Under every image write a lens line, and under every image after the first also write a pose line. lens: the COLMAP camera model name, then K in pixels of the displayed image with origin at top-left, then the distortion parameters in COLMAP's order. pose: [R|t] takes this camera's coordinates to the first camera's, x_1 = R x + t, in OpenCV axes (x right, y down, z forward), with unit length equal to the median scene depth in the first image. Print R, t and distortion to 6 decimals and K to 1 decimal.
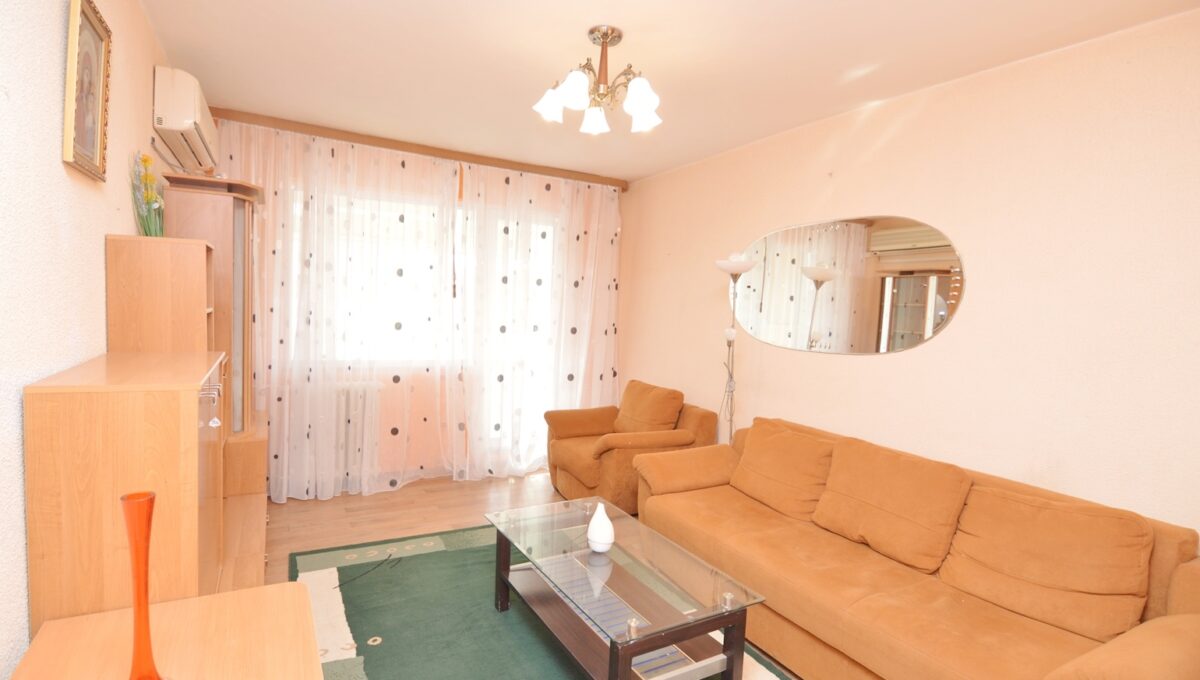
lens RADIAL K [[587.1, 0, 592.5], [0, 587.1, 343.7], [0, 0, 1]] dist [-0.010135, -0.008225]
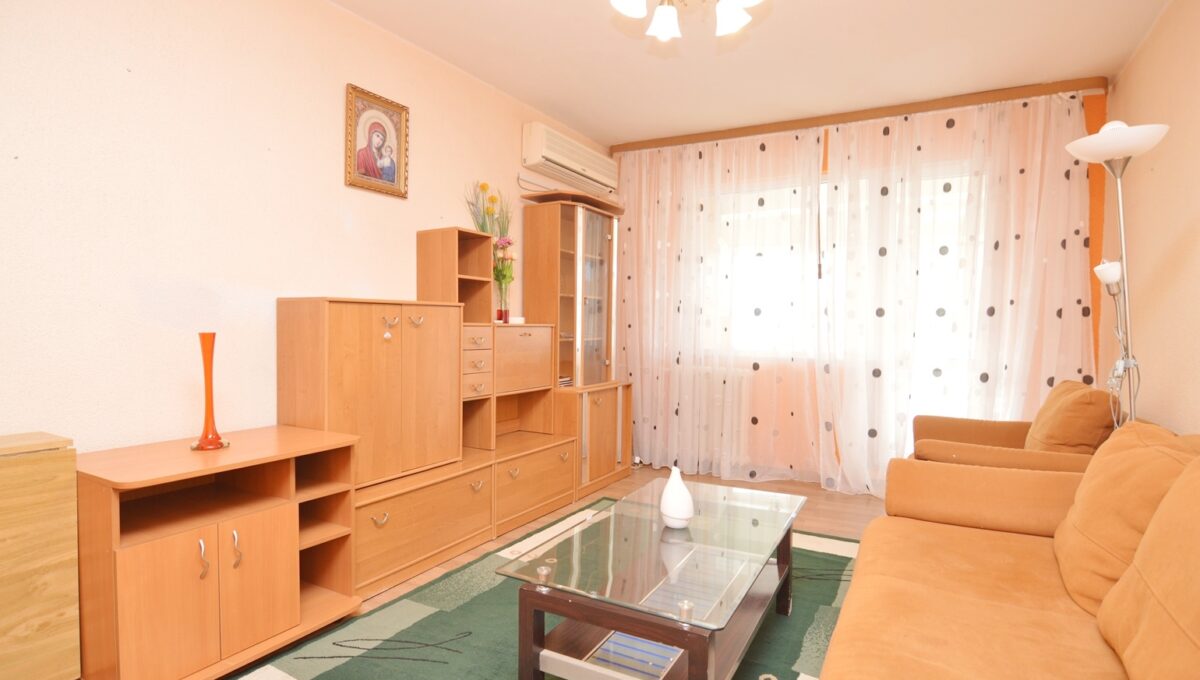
lens RADIAL K [[593.7, 0, 591.6], [0, 593.7, 344.4], [0, 0, 1]] dist [-0.017273, -0.002078]
pose [[0.519165, -0.013662, -0.854565, 0.410982], [-0.042879, 0.998197, -0.042008, 0.086340], [0.853598, 0.058452, 0.517643, 0.287876]]
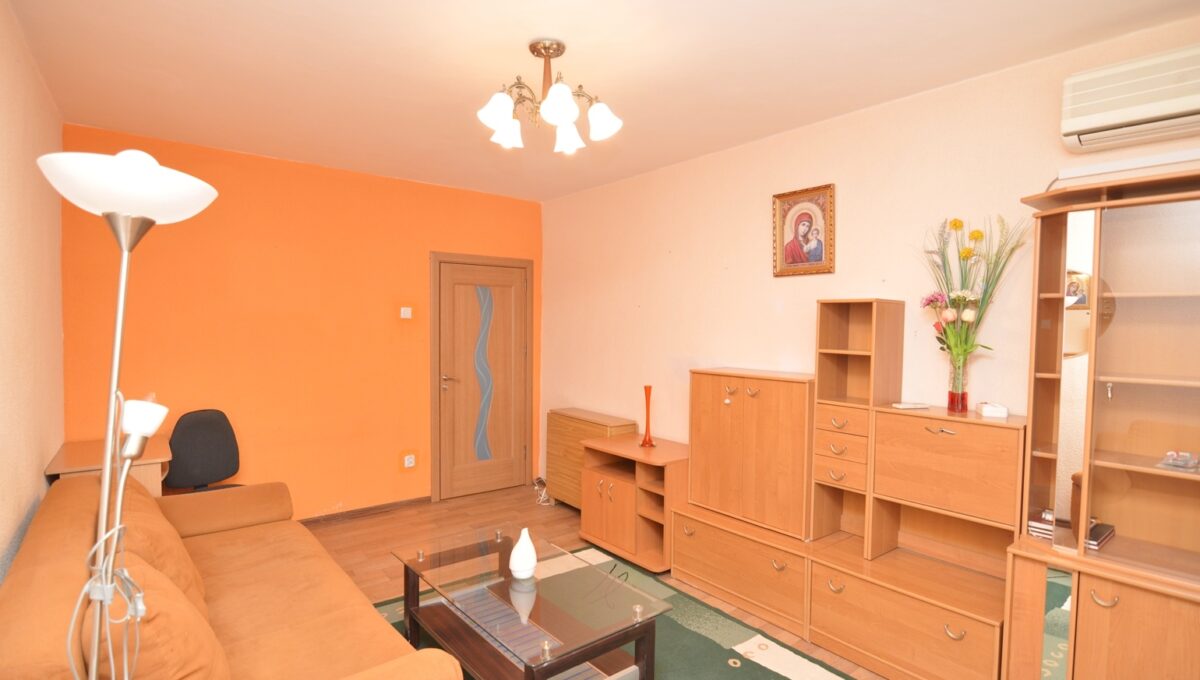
lens RADIAL K [[587.1, 0, 595.5], [0, 587.1, 339.7], [0, 0, 1]] dist [-0.010135, -0.008225]
pose [[-0.984557, -0.049814, -0.167828, 0.052275], [-0.065280, 0.993985, 0.087933, -0.090913], [0.162438, 0.097531, -0.981887, 1.222588]]
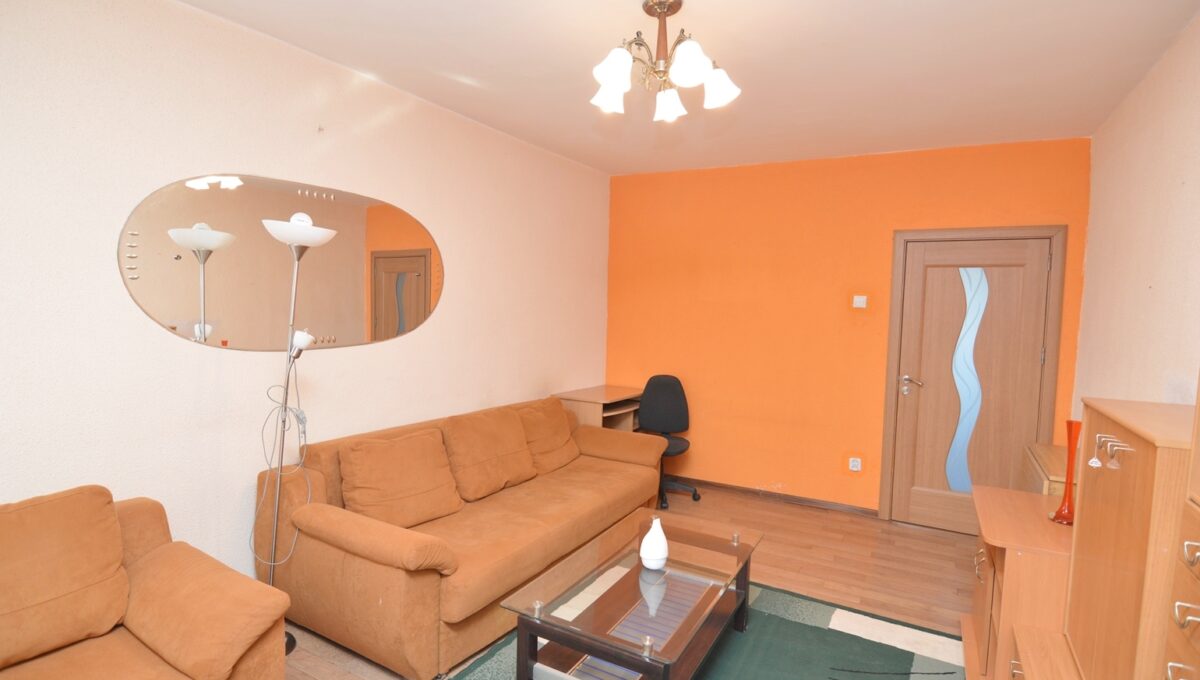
lens RADIAL K [[587.1, 0, 596.1], [0, 587.1, 341.3], [0, 0, 1]] dist [-0.010135, -0.008225]
pose [[-0.507247, -0.109747, 0.854784, -0.445801], [0.008355, 0.991186, 0.132217, -0.089603], [-0.861760, 0.074208, -0.501859, 0.958189]]
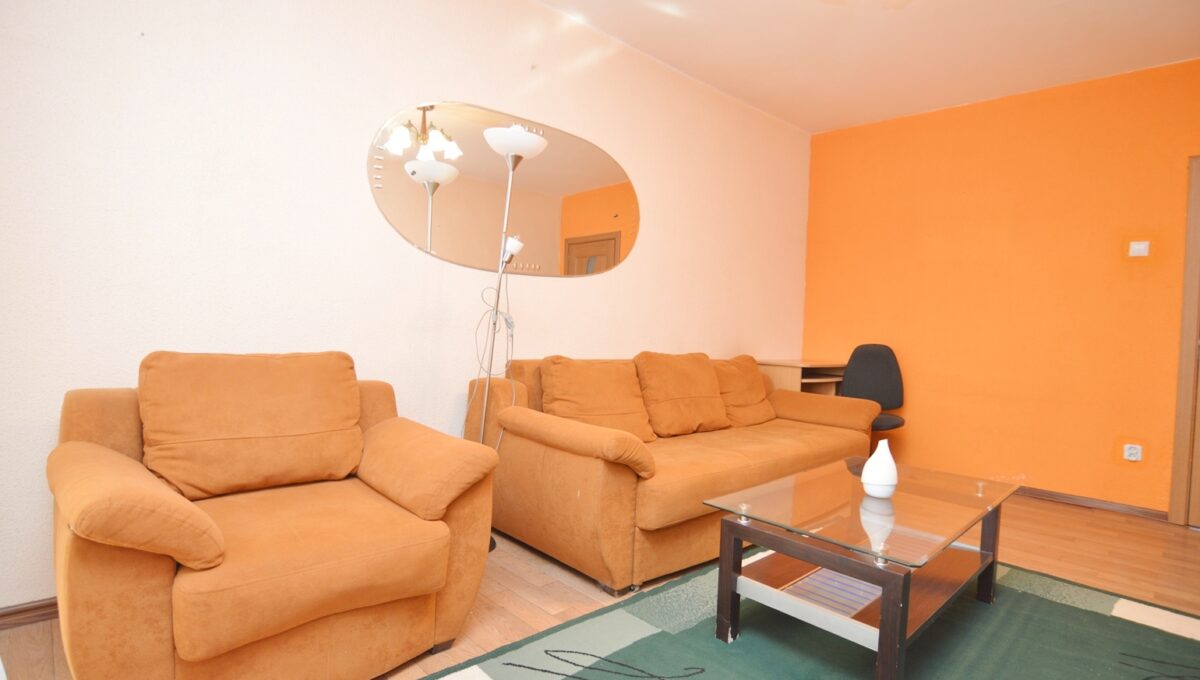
lens RADIAL K [[587.1, 0, 595.6], [0, 587.1, 344.6], [0, 0, 1]] dist [-0.010135, -0.008225]
pose [[-0.230444, -0.079113, 0.969864, -0.419689], [0.016607, 0.996225, 0.085209, 0.038901], [-0.972944, 0.035742, -0.228260, 0.978625]]
